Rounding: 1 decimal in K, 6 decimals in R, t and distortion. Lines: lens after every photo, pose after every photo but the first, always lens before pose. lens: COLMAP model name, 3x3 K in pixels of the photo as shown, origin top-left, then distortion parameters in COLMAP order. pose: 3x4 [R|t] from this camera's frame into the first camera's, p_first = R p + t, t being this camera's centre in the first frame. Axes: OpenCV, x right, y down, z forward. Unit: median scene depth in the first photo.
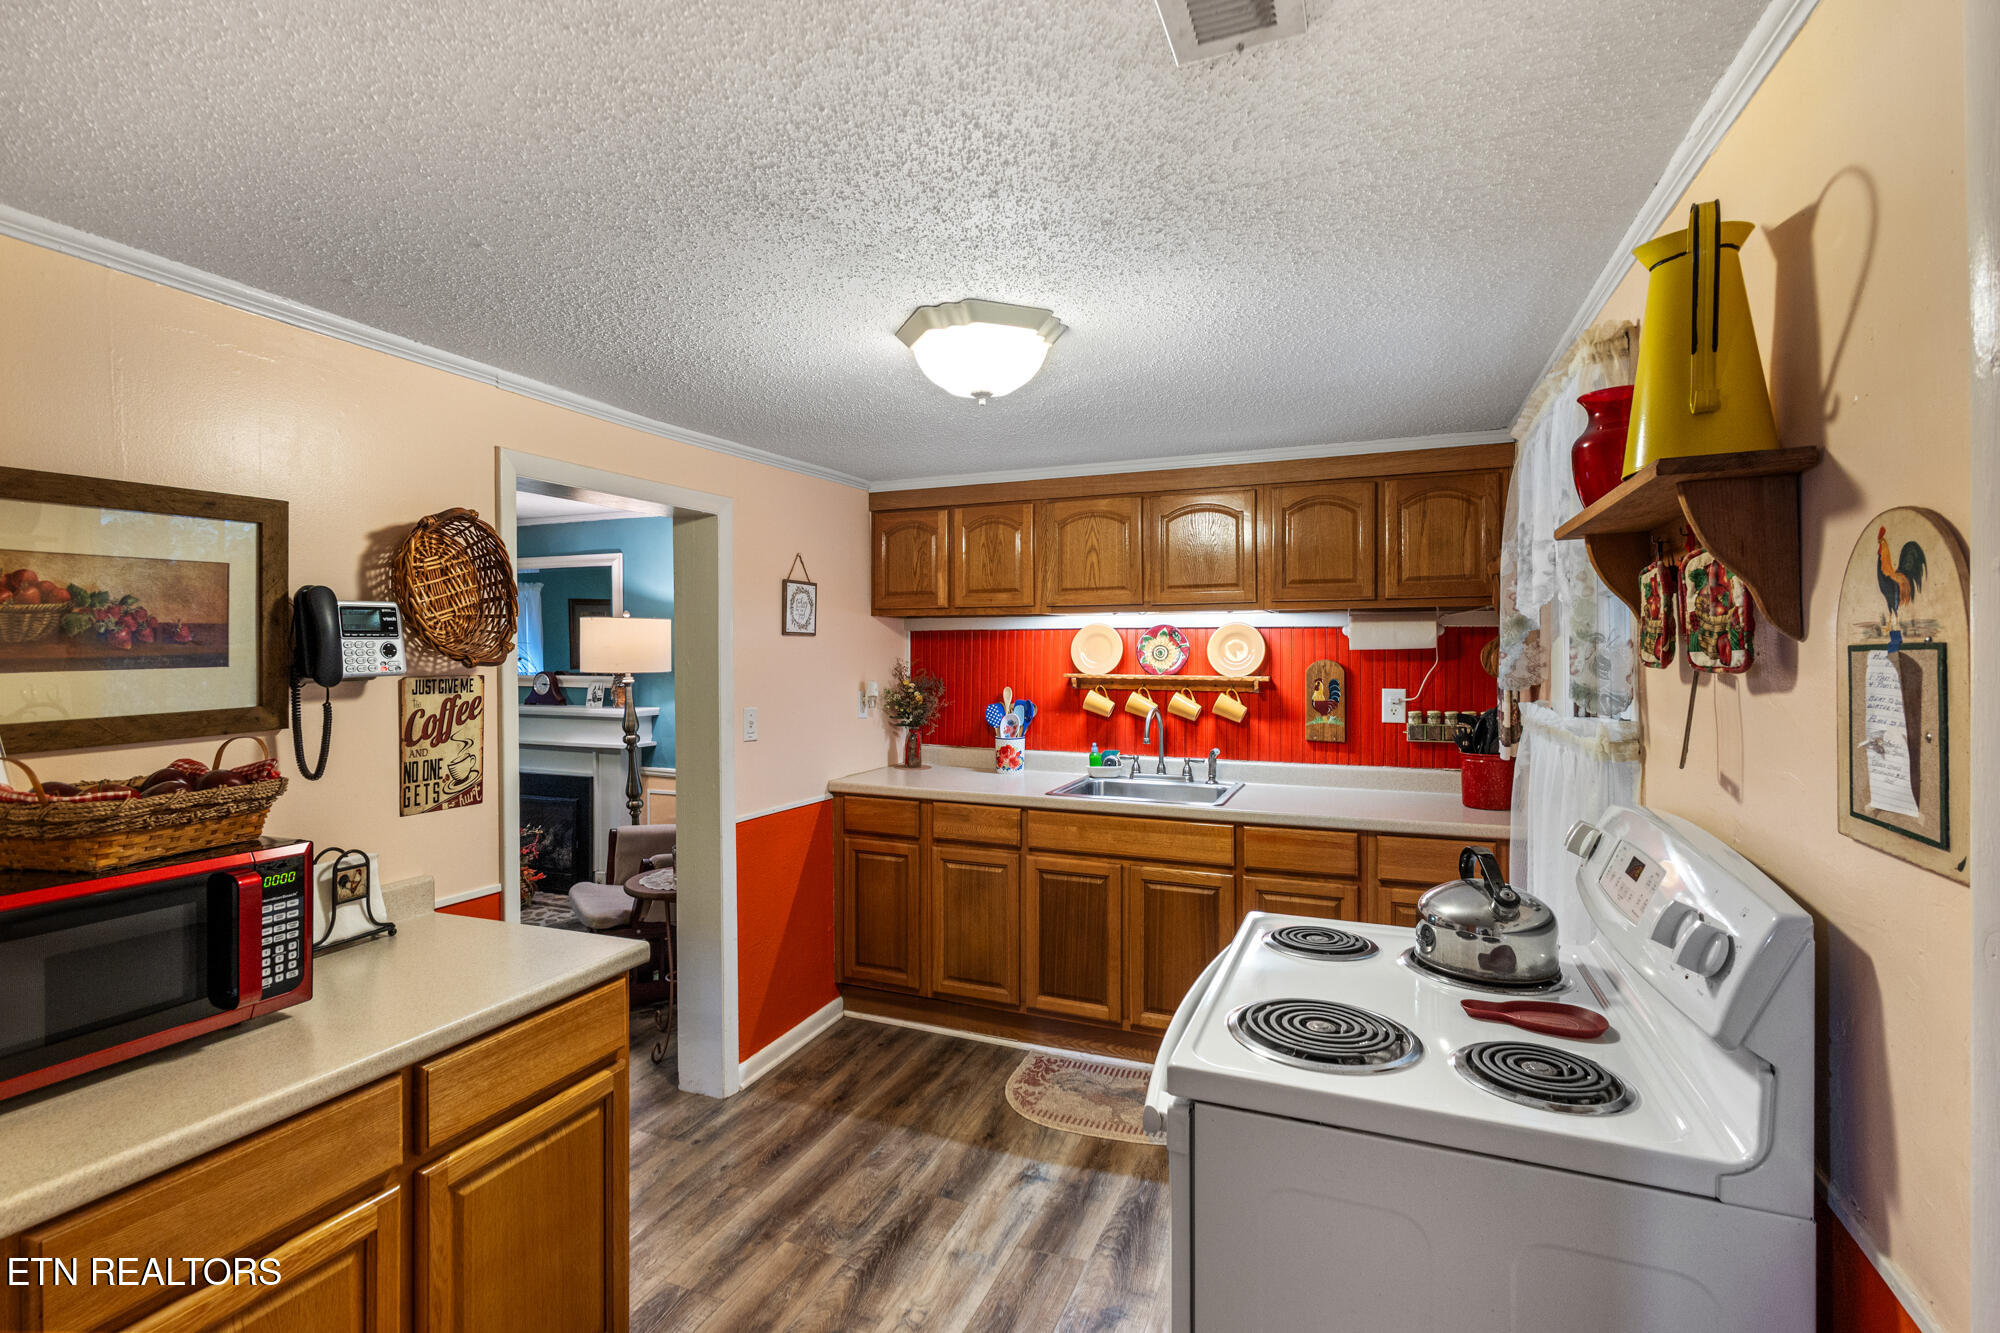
lens RADIAL K [[942.8, 0, 999.6], [0, 942.8, 652.5], [0, 0, 1]] dist [-0.000320, -0.000019]
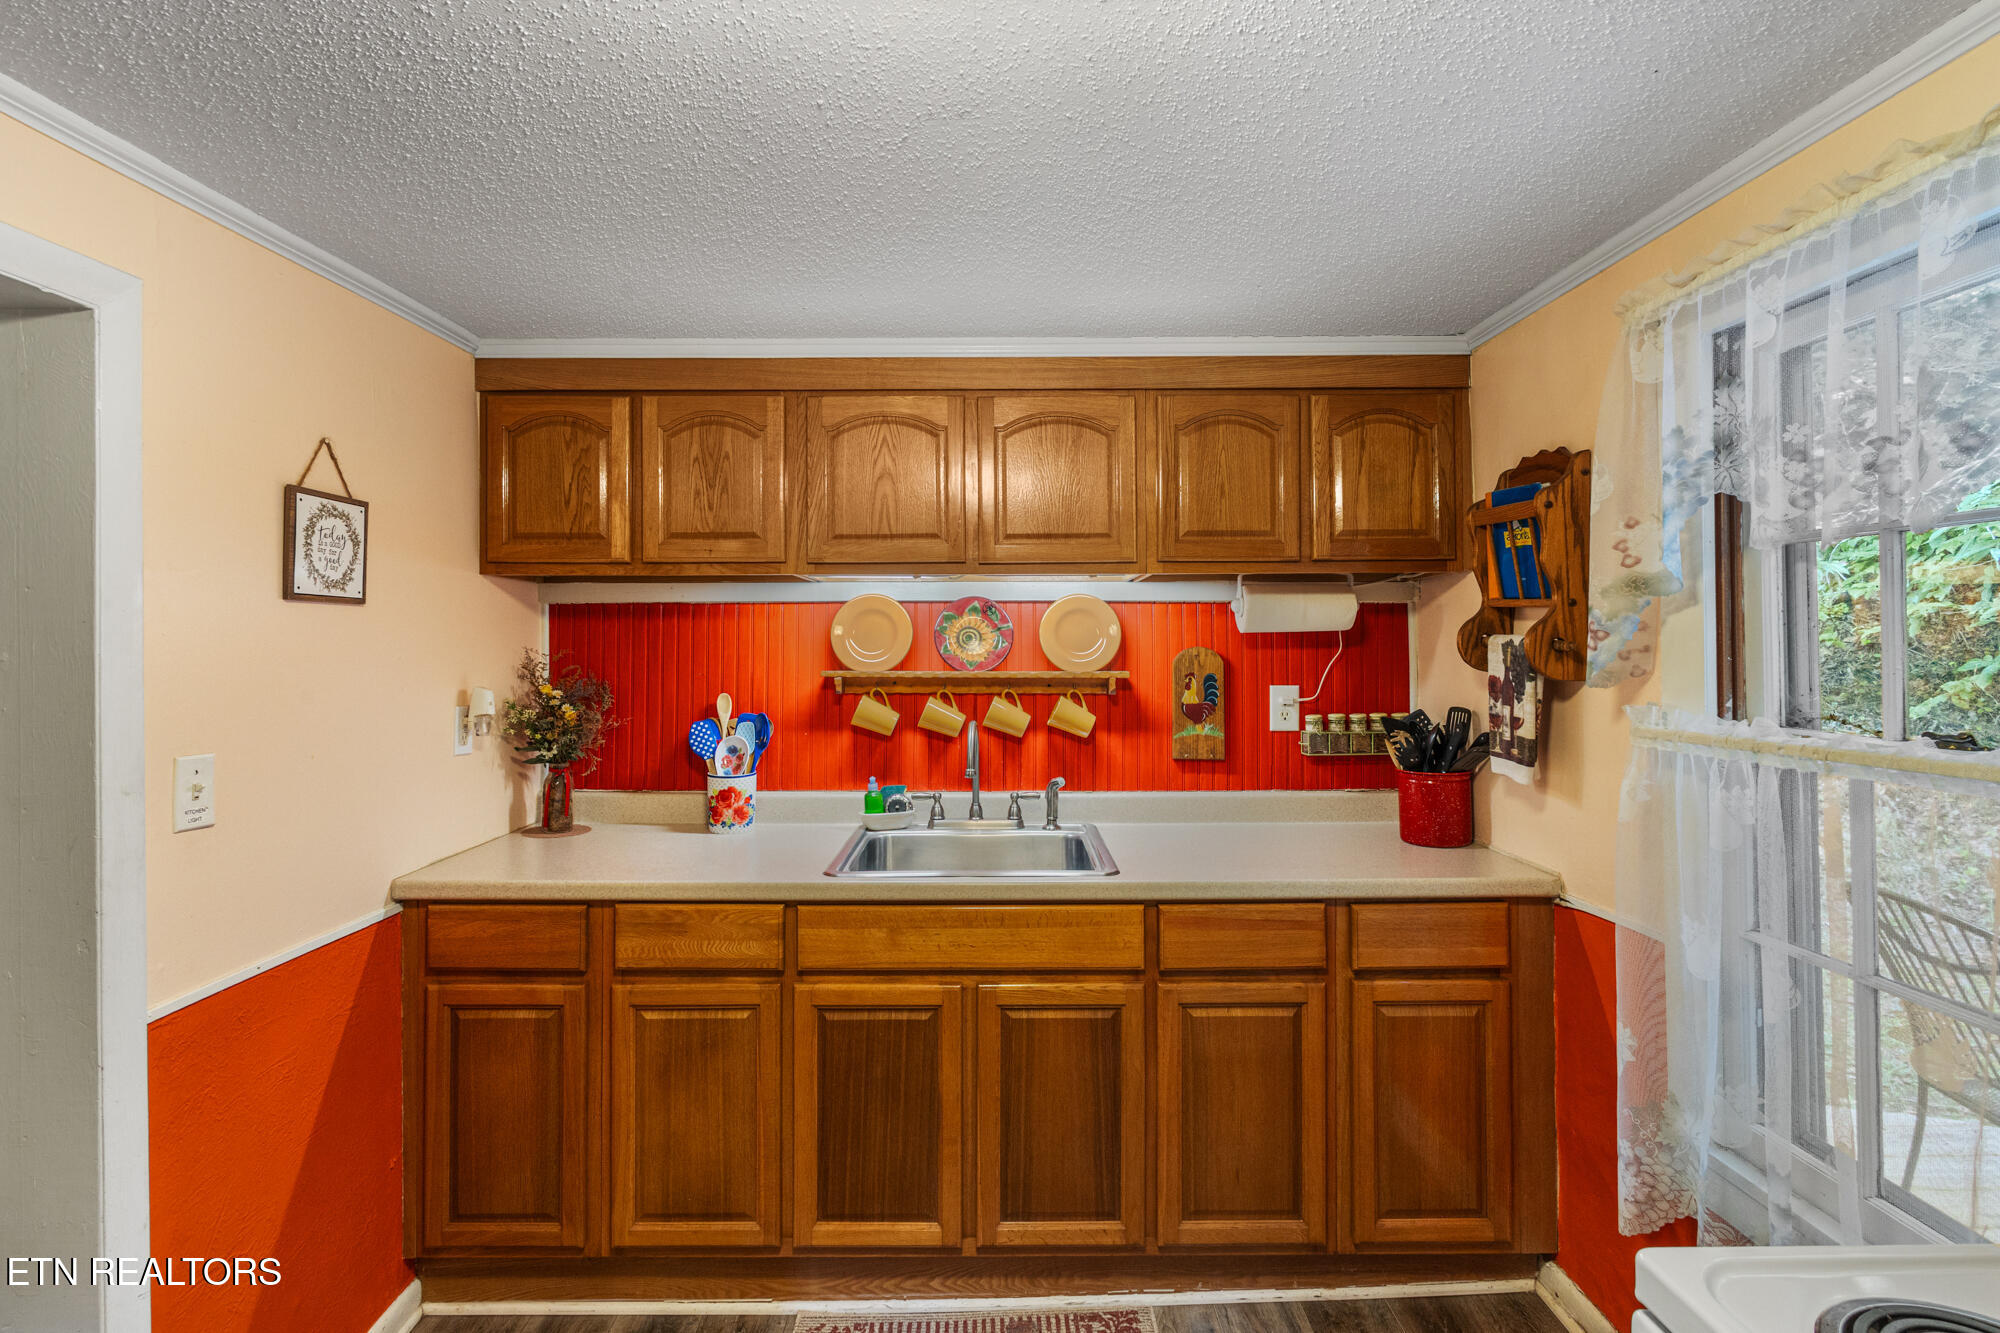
lens RADIAL K [[947.6, 0, 1007.5], [0, 947.6, 636.7], [0, 0, 1]] dist [0.002619, 0.000341]
pose [[0.918271, 0.001325, 0.395951, -0.077385], [0.003371, 0.999932, -0.011163, 0.007241], [-0.395939, 0.011586, 0.918204, 0.382259]]
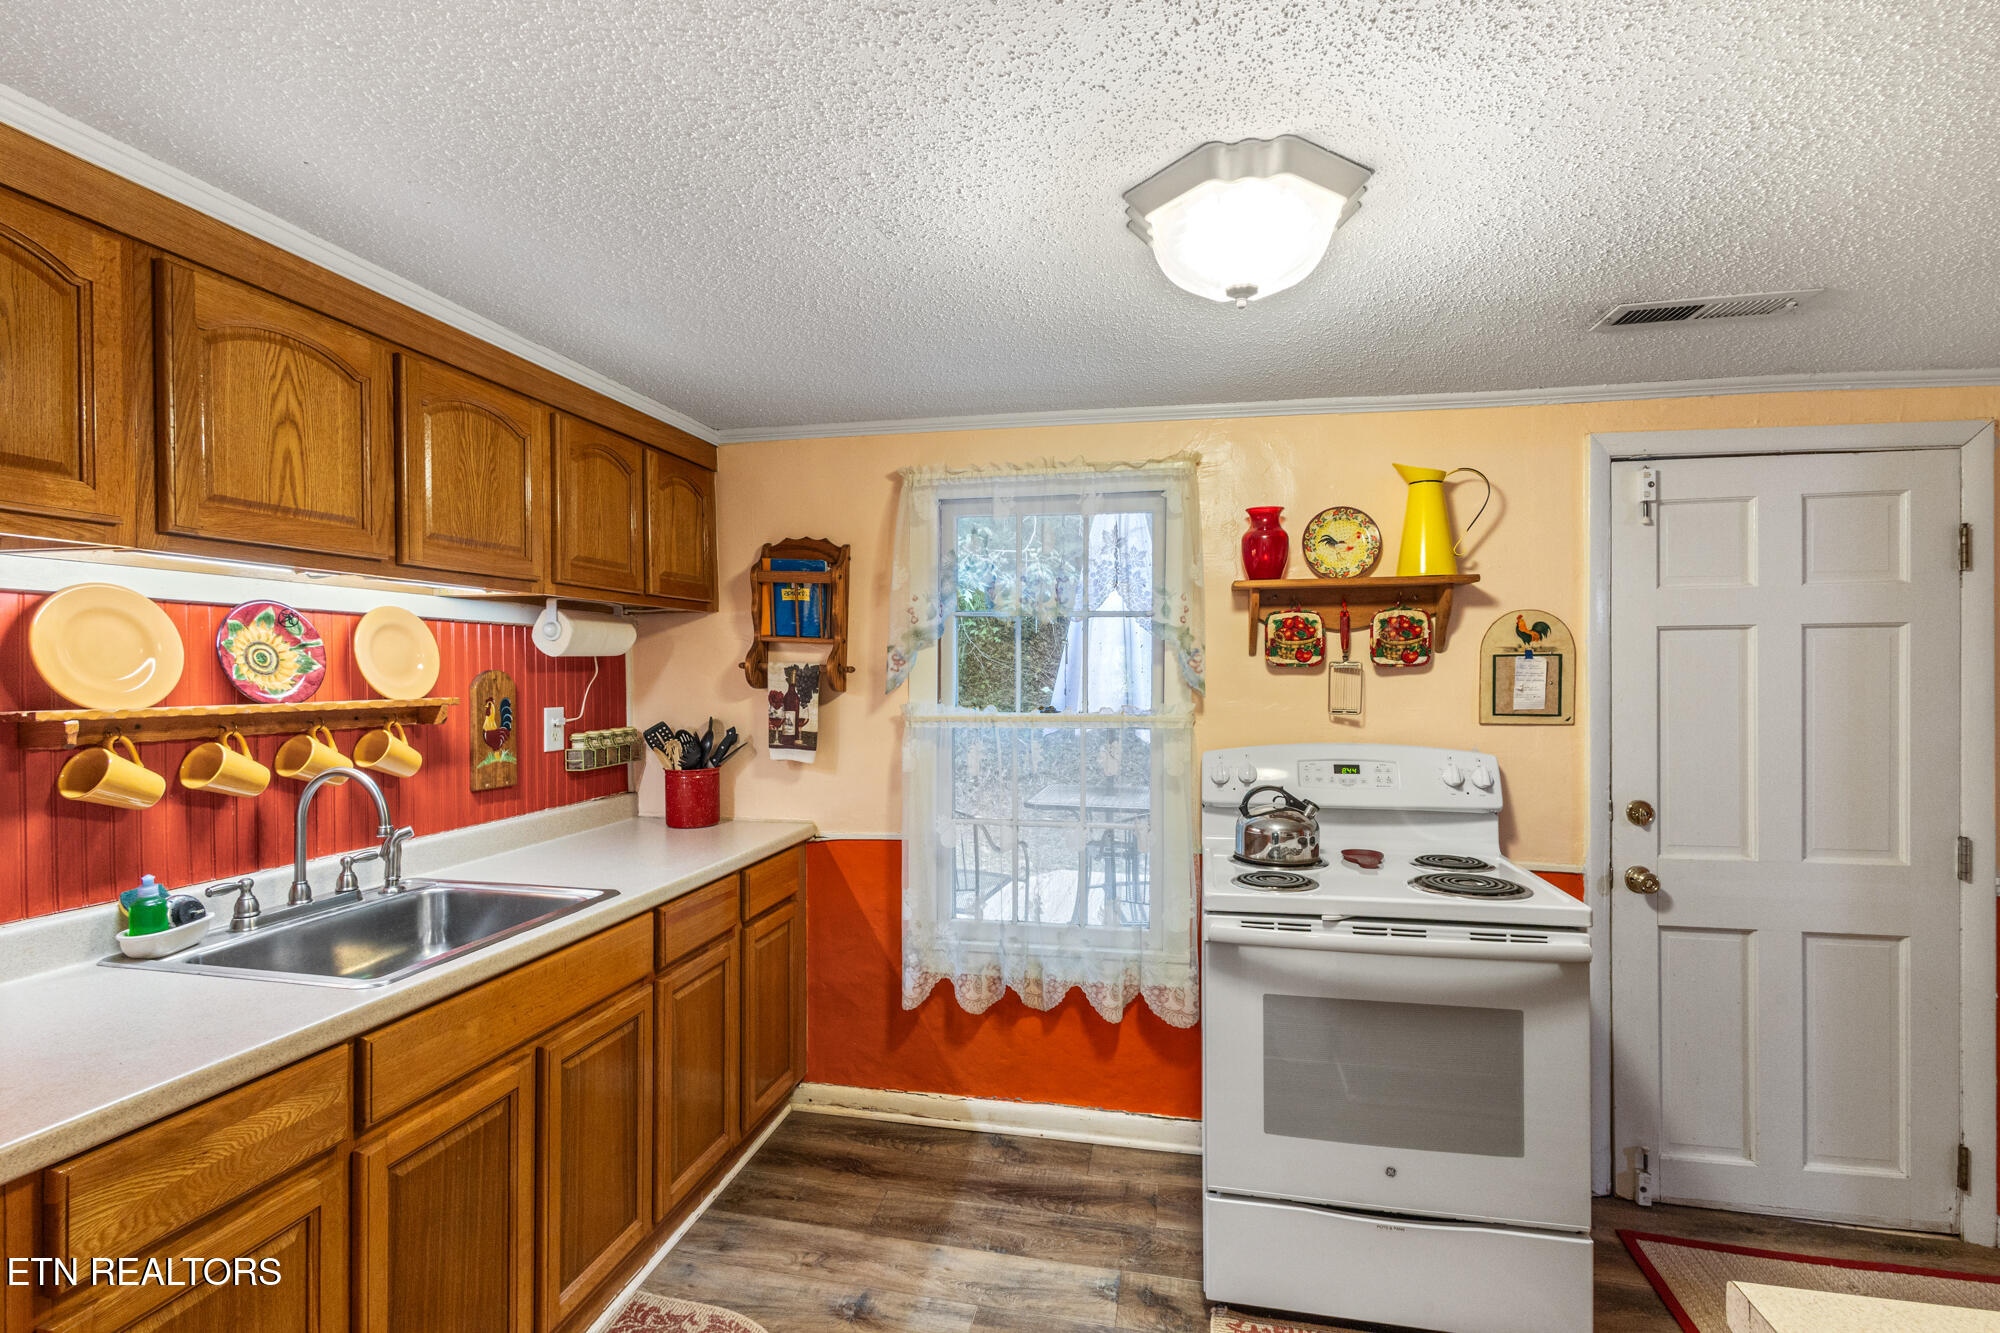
lens RADIAL K [[927.8, 0, 1007.1], [0, 927.8, 678.7], [0, 0, 1]] dist [-0.000185, -0.000097]
pose [[-0.193770, -0.009987, 0.980996, -0.389734], [0.003134, 0.999937, 0.010799, 0.007342], [-0.981042, 0.005167, -0.193726, 0.751878]]
